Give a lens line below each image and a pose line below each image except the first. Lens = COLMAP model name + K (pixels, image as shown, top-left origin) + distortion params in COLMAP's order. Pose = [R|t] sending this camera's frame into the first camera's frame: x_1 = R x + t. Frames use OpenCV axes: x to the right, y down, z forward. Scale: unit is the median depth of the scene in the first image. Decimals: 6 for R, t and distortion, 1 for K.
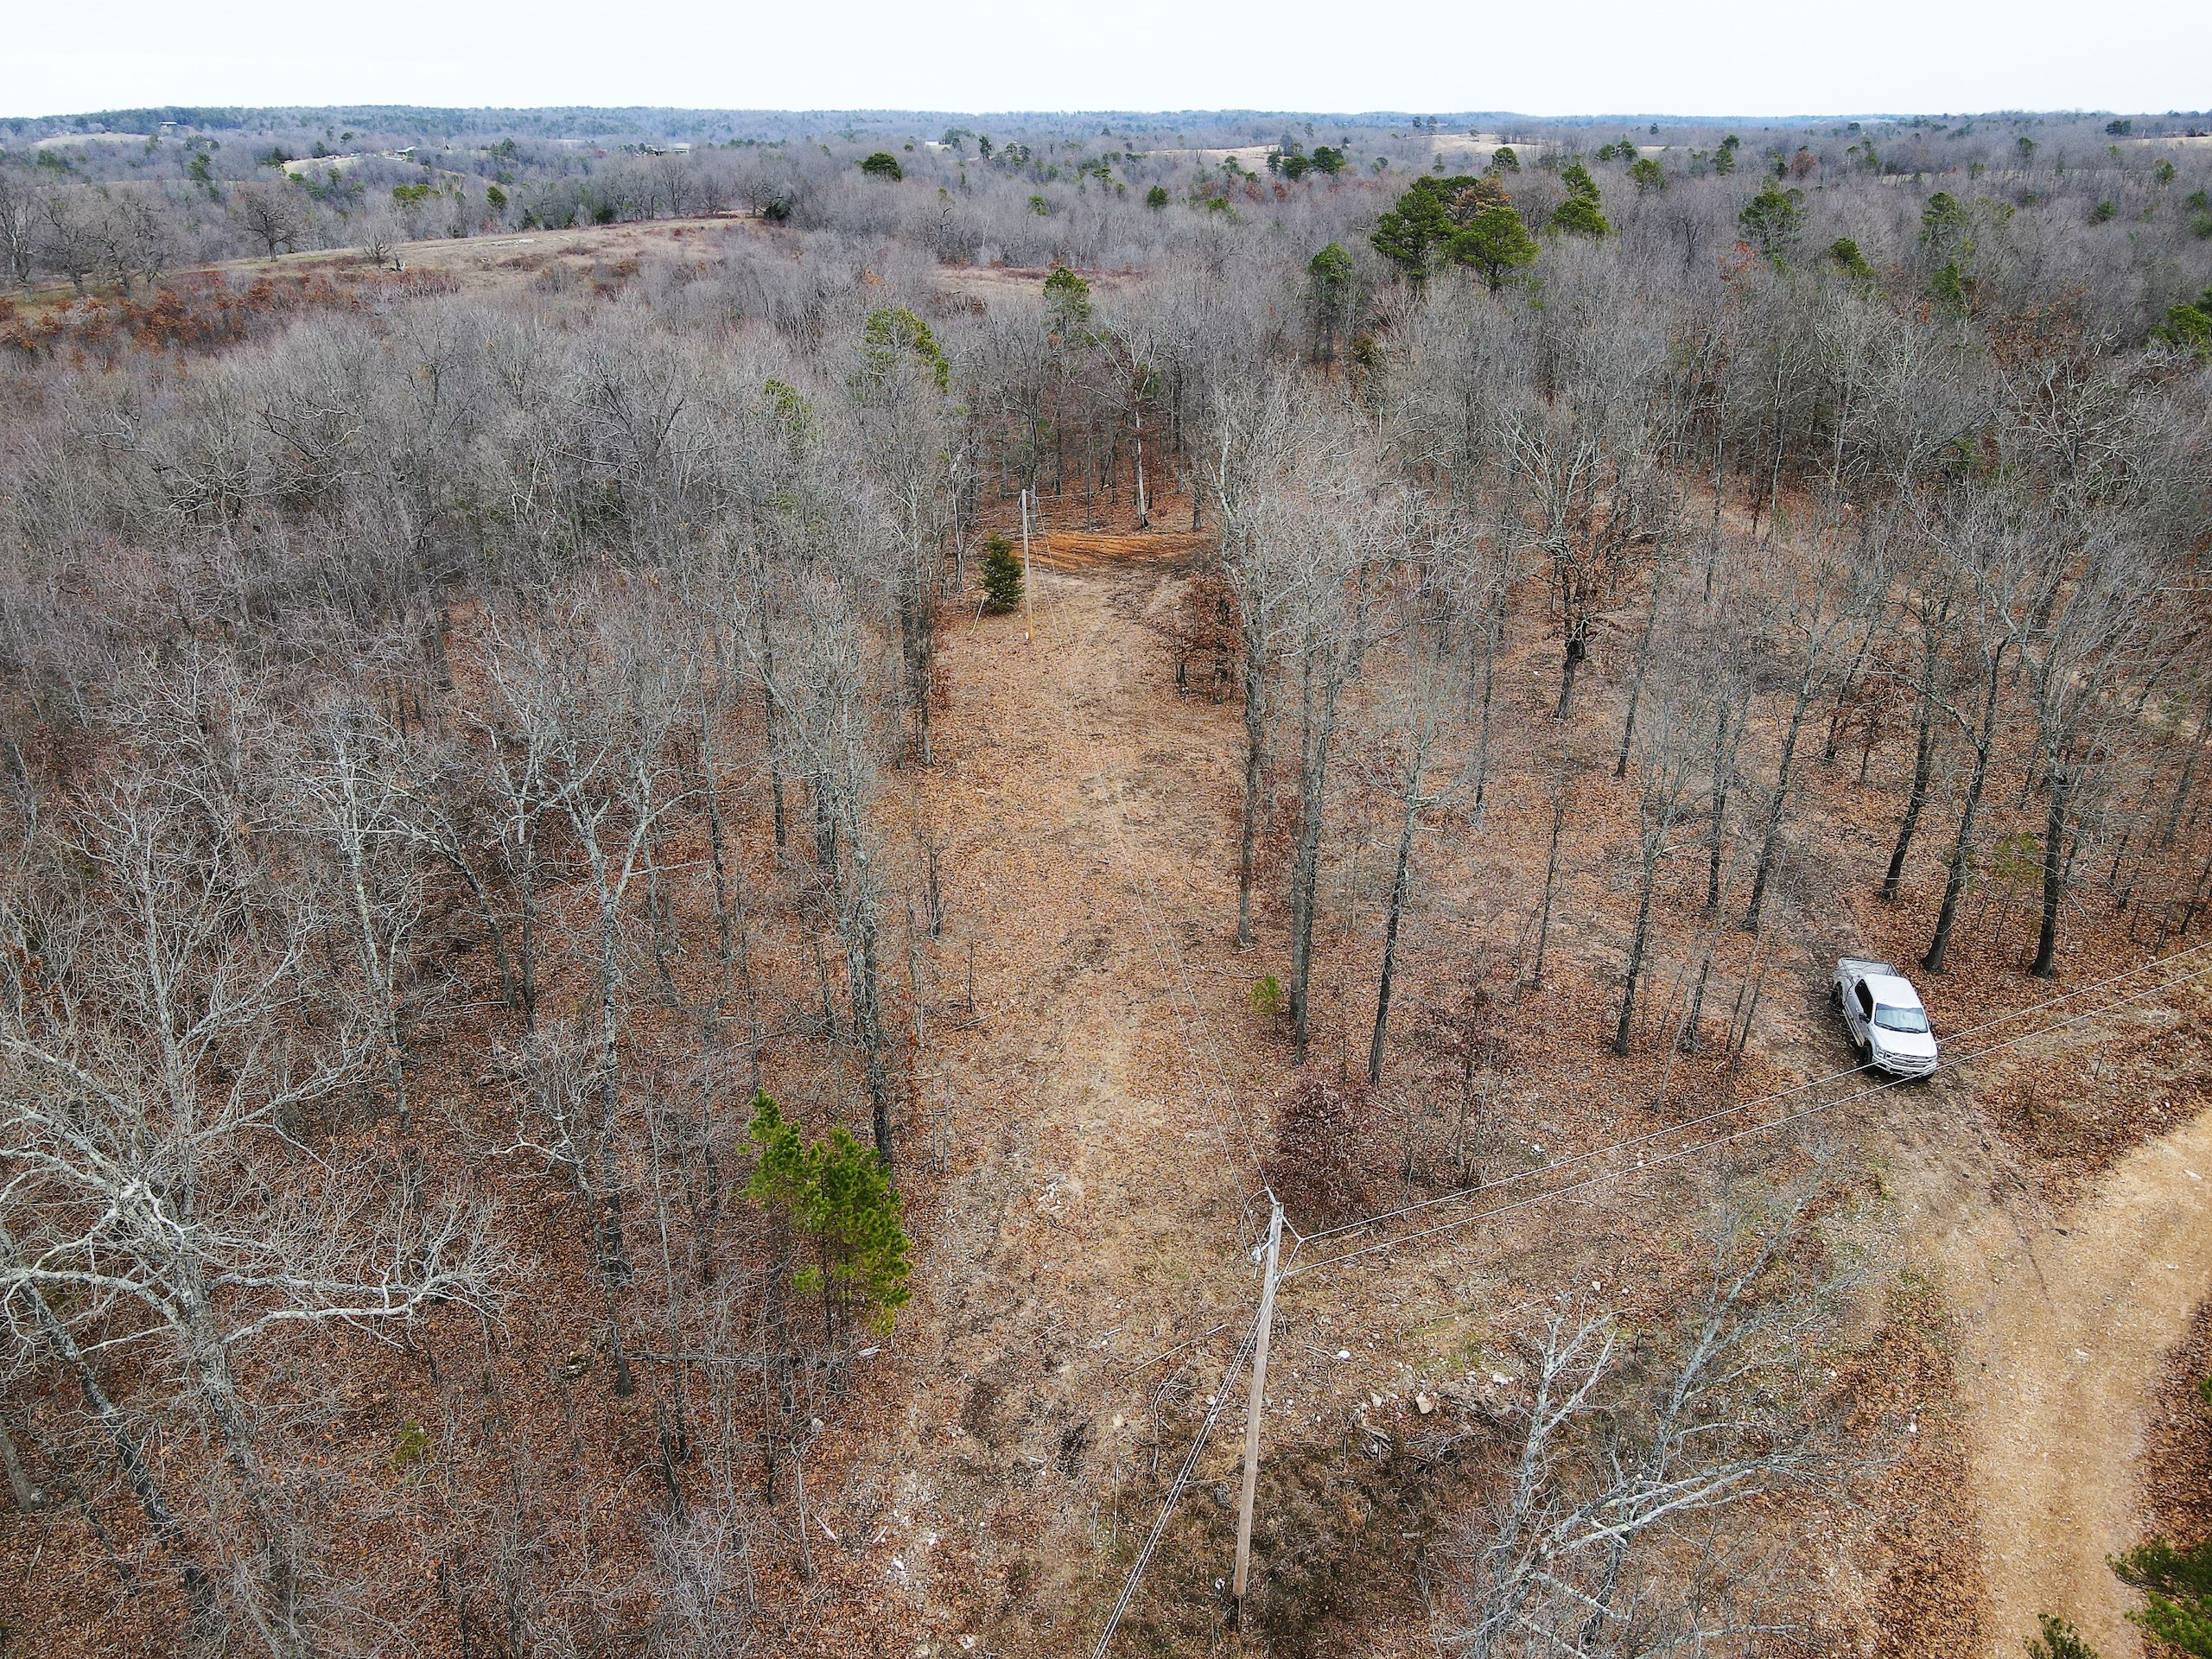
lens RADIAL K [[1606.8, 0, 1105.8], [0, 1606.8, 830.9], [0, 0, 1]] dist [0.014947, -0.005827]
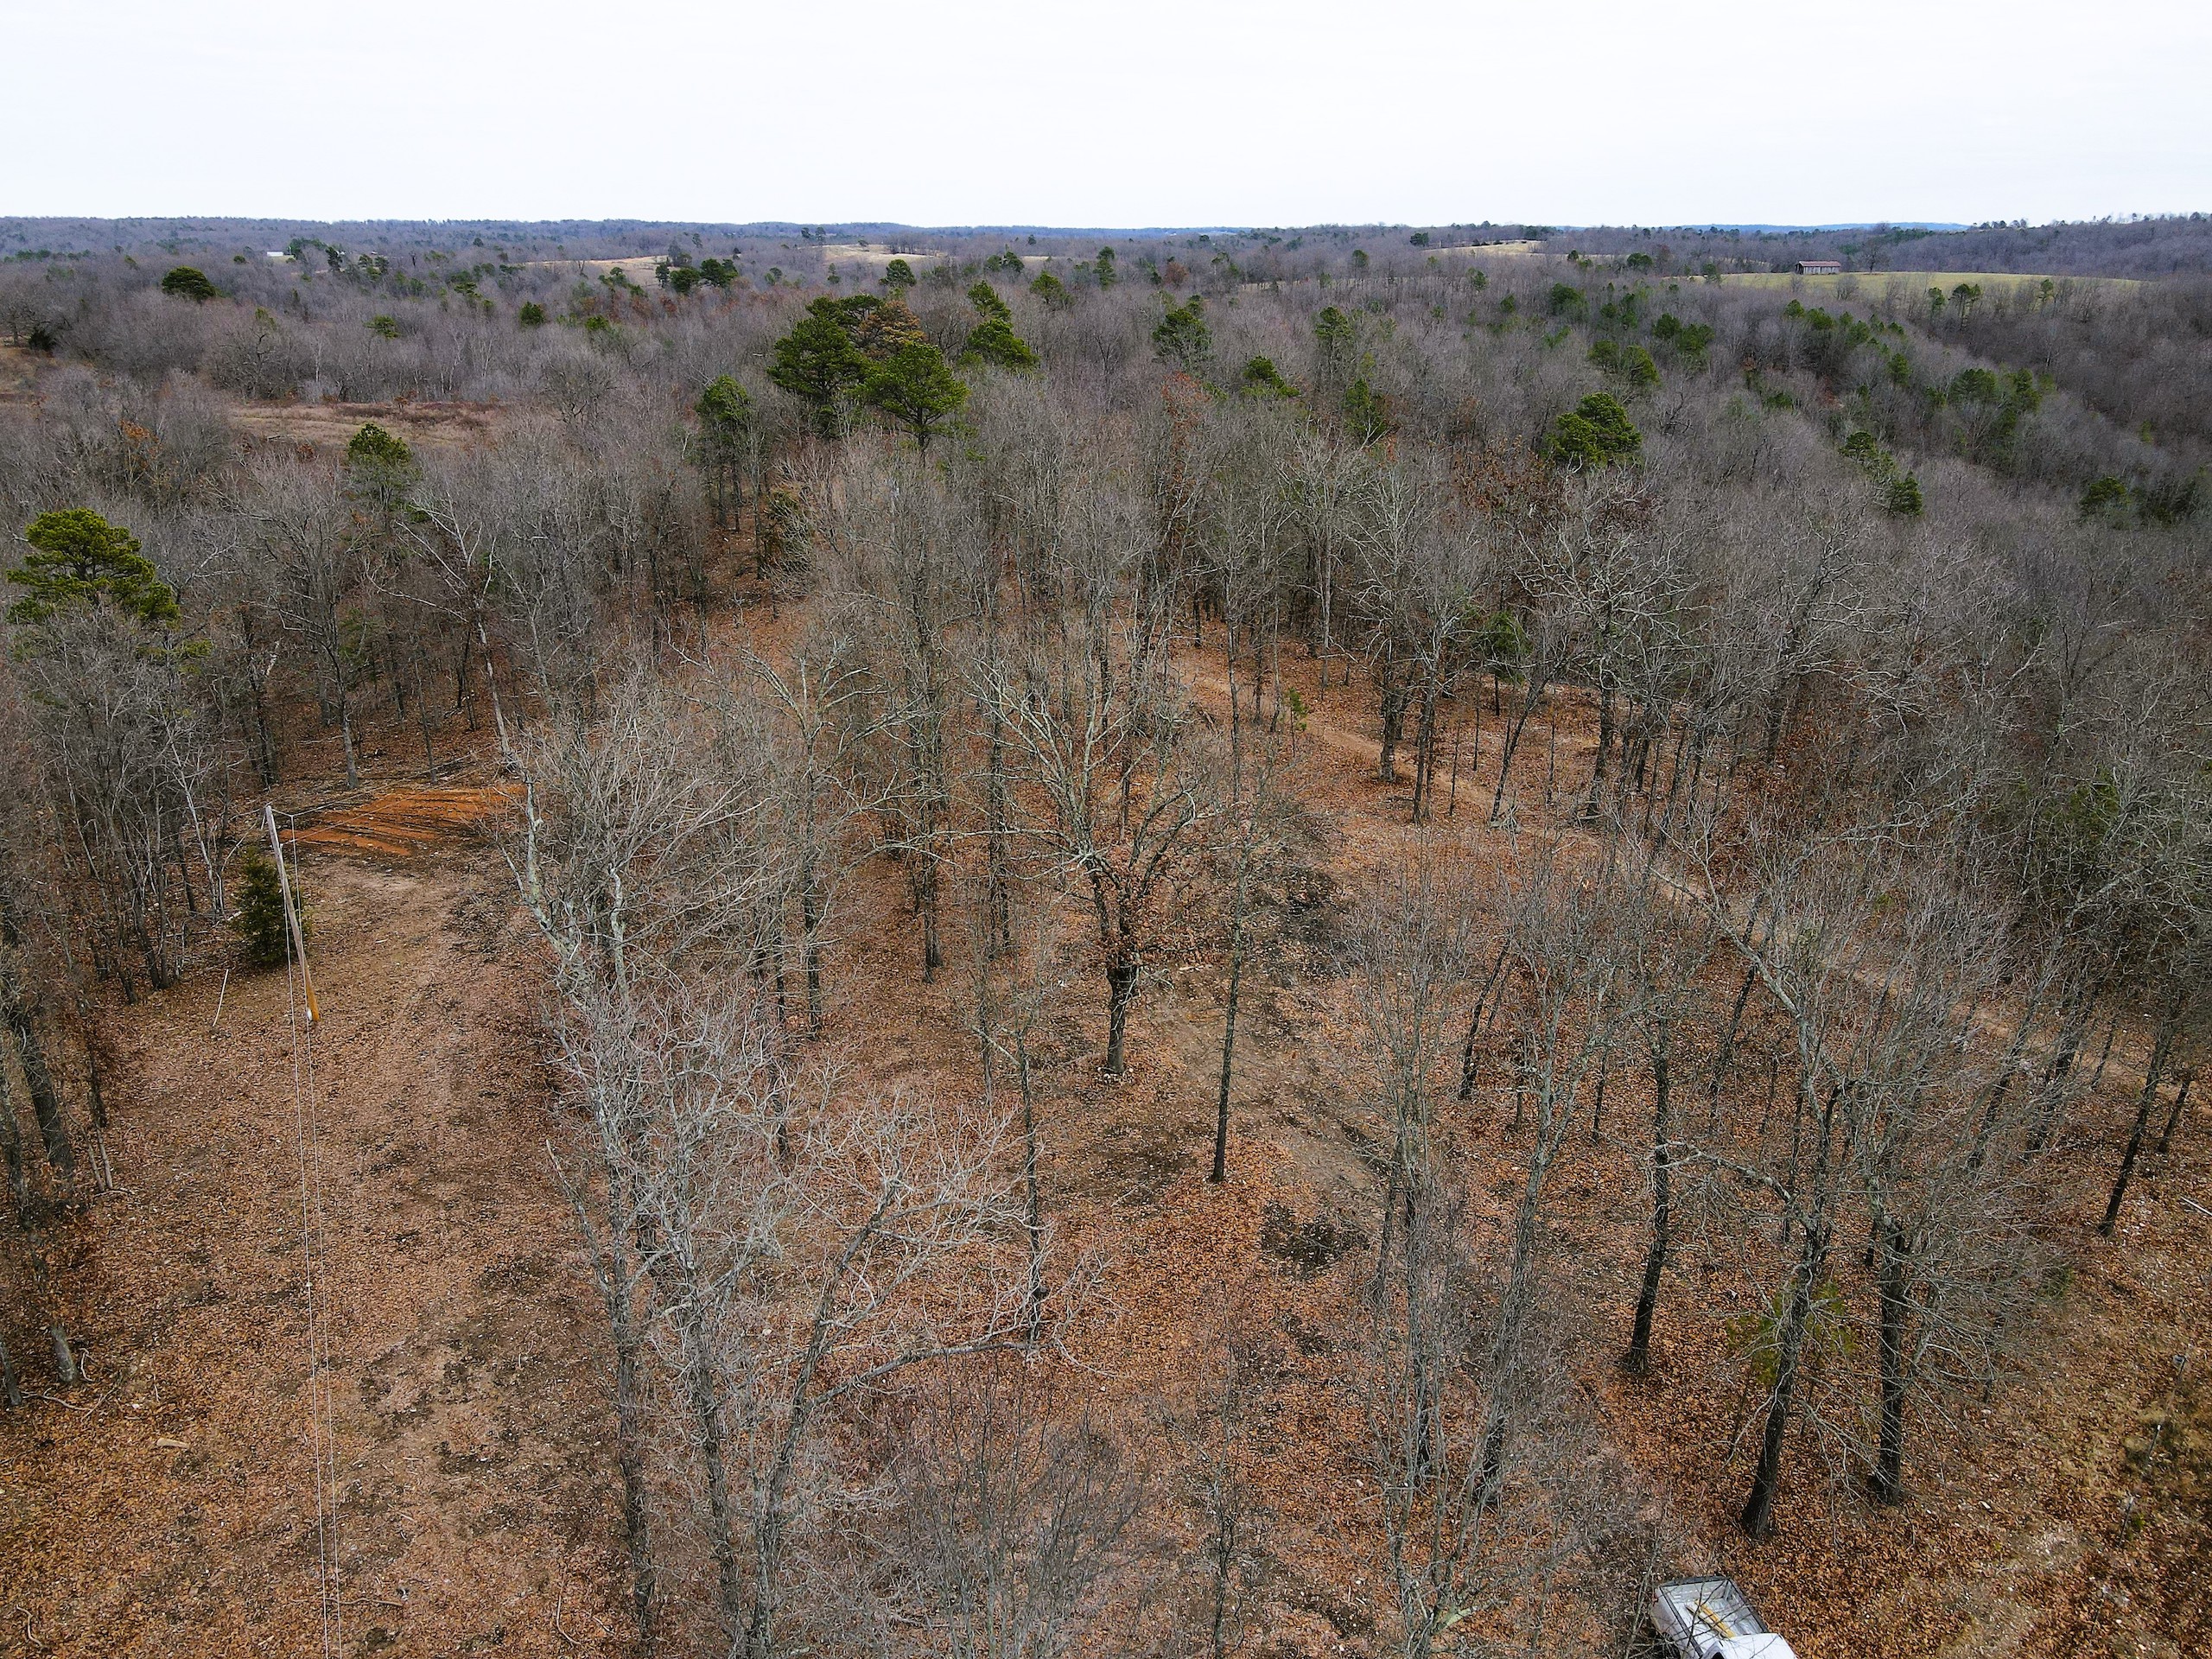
lens RADIAL K [[1606.8, 0, 1110.8], [0, 1606.8, 852.4], [0, 0, 1]] dist [0.014947, -0.005827]
pose [[0.939556, -0.123432, 0.319374, 0.069705], [0.138275, 0.990100, -0.024132, -0.155565], [-0.313233, 0.066835, 0.947321, 0.335252]]
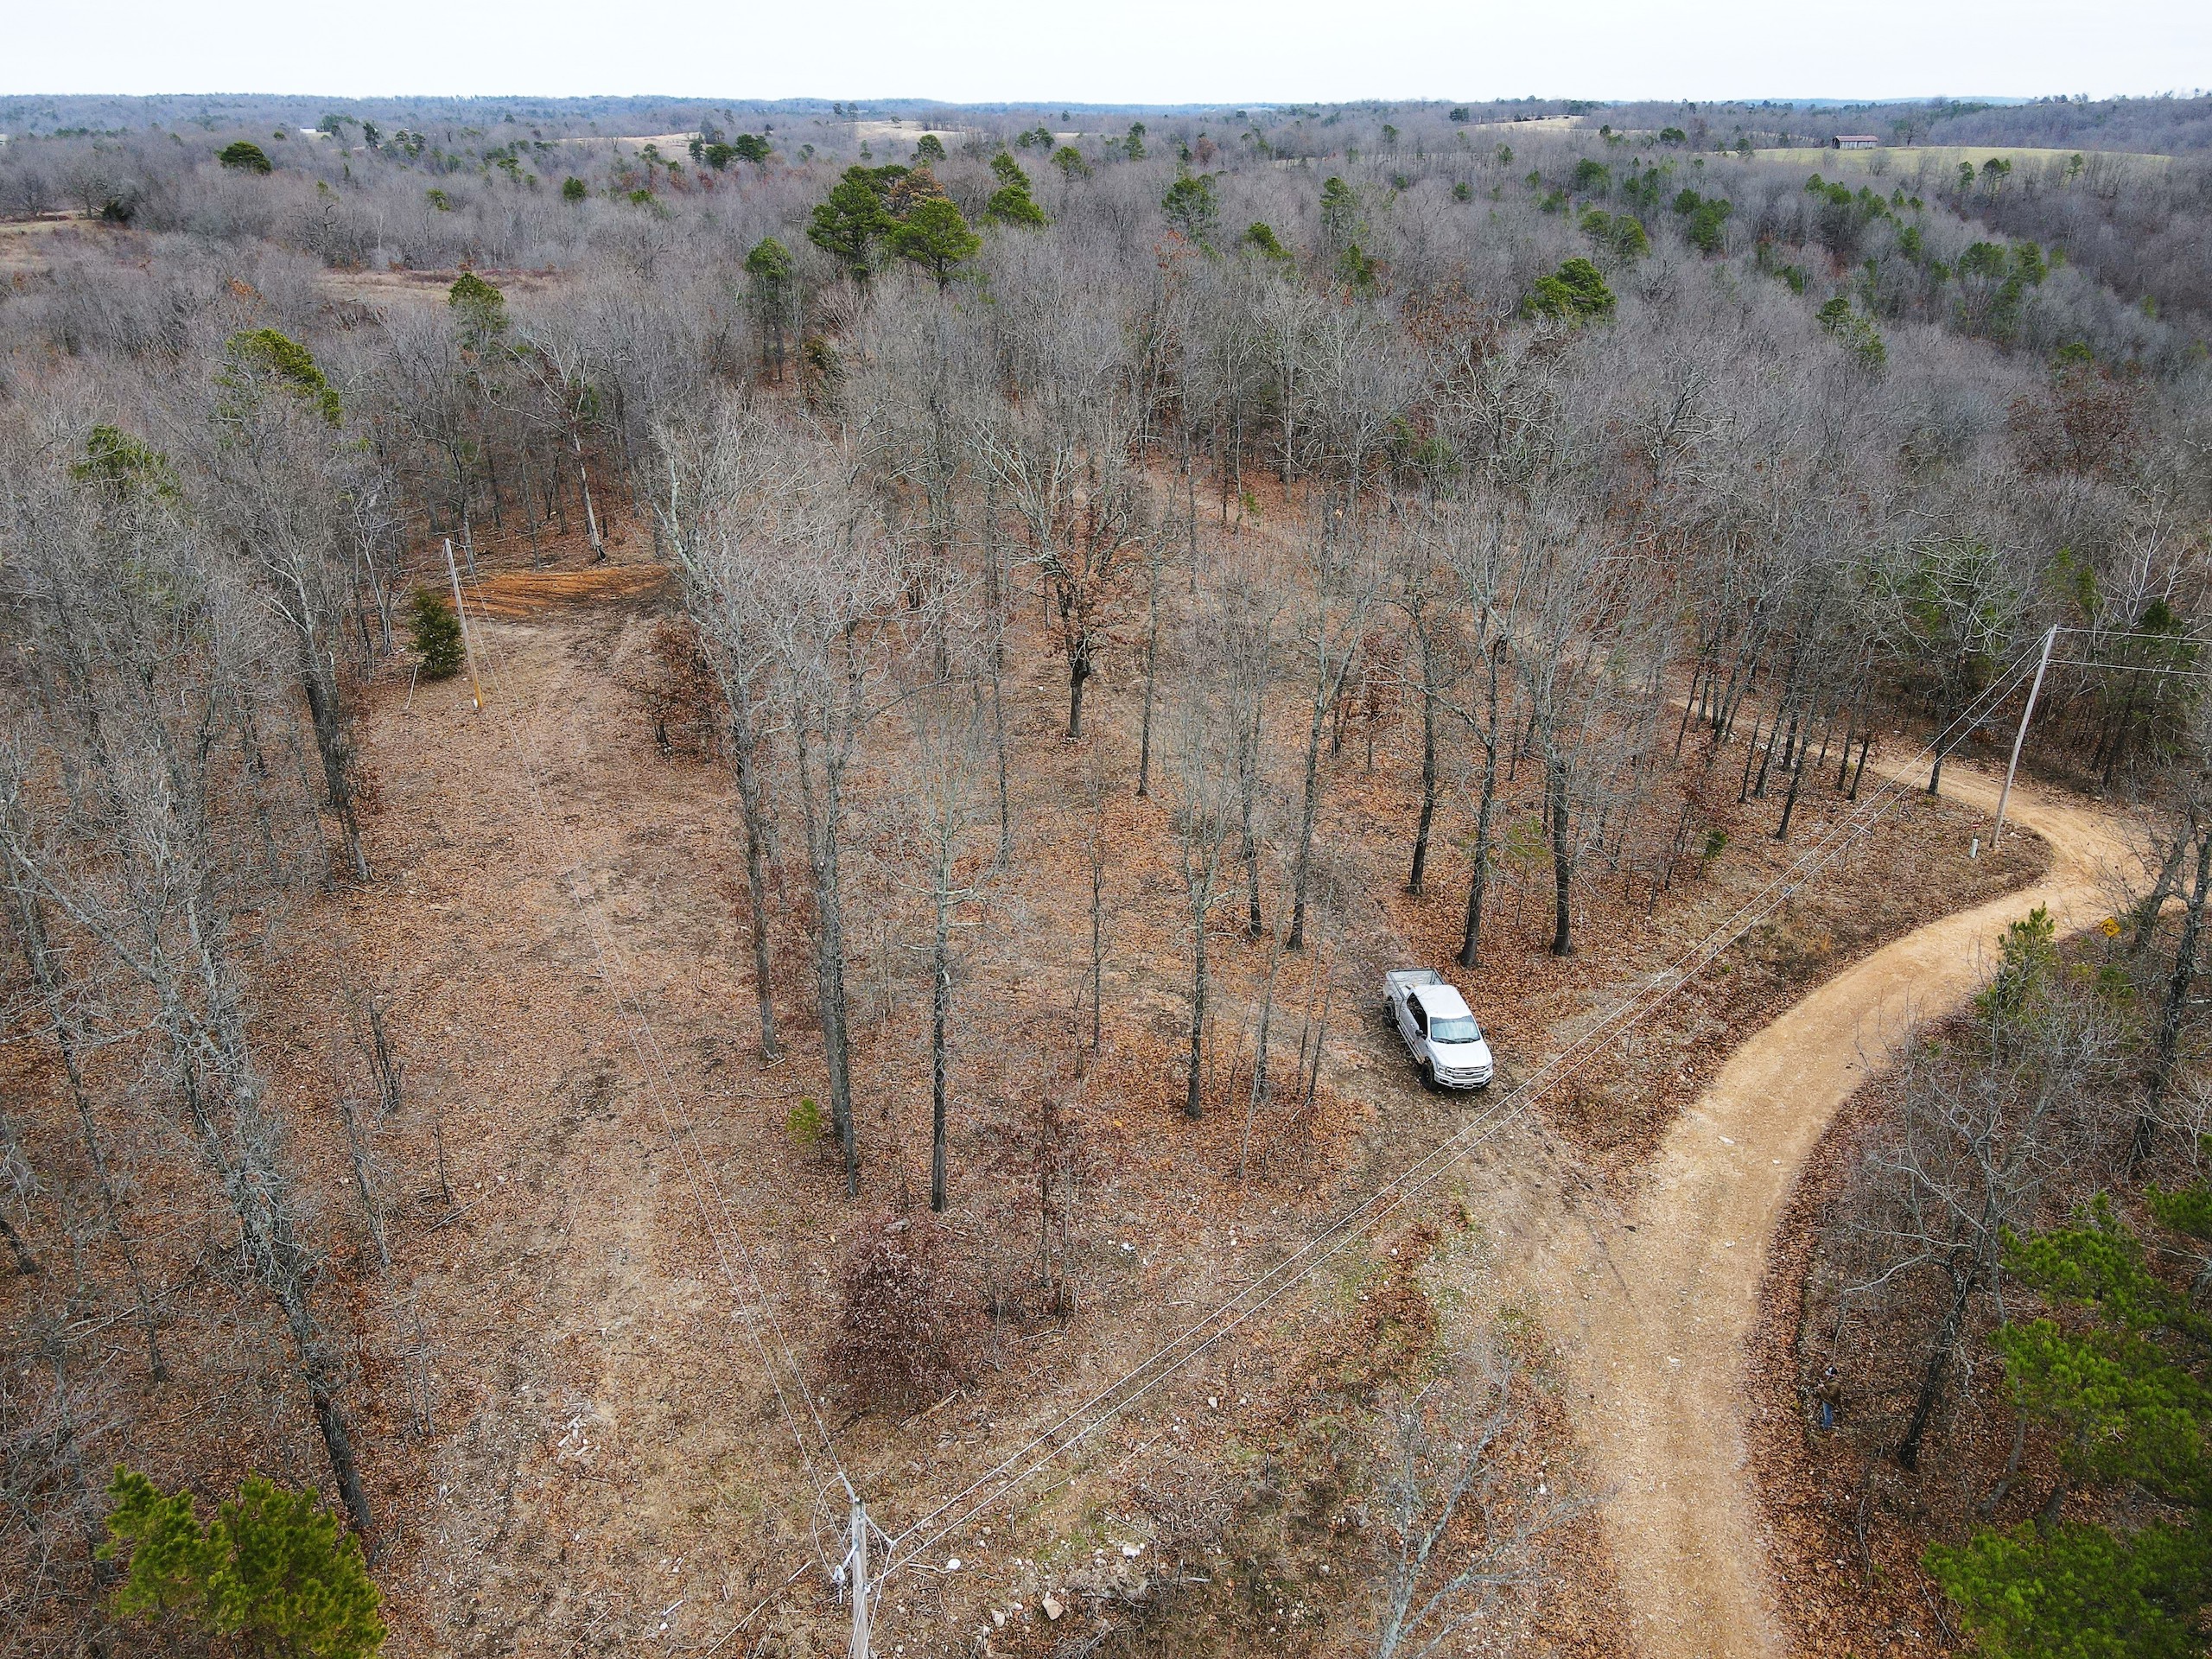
lens RADIAL K [[1606.8, 0, 1101.0], [0, 1606.8, 838.9], [0, 0, 1]] dist [0.014947, -0.005827]
pose [[0.948373, -0.132219, 0.288281, 0.014028], [0.129042, 0.991183, 0.030083, -0.038037], [-0.289717, 0.008670, 0.957073, 0.081502]]
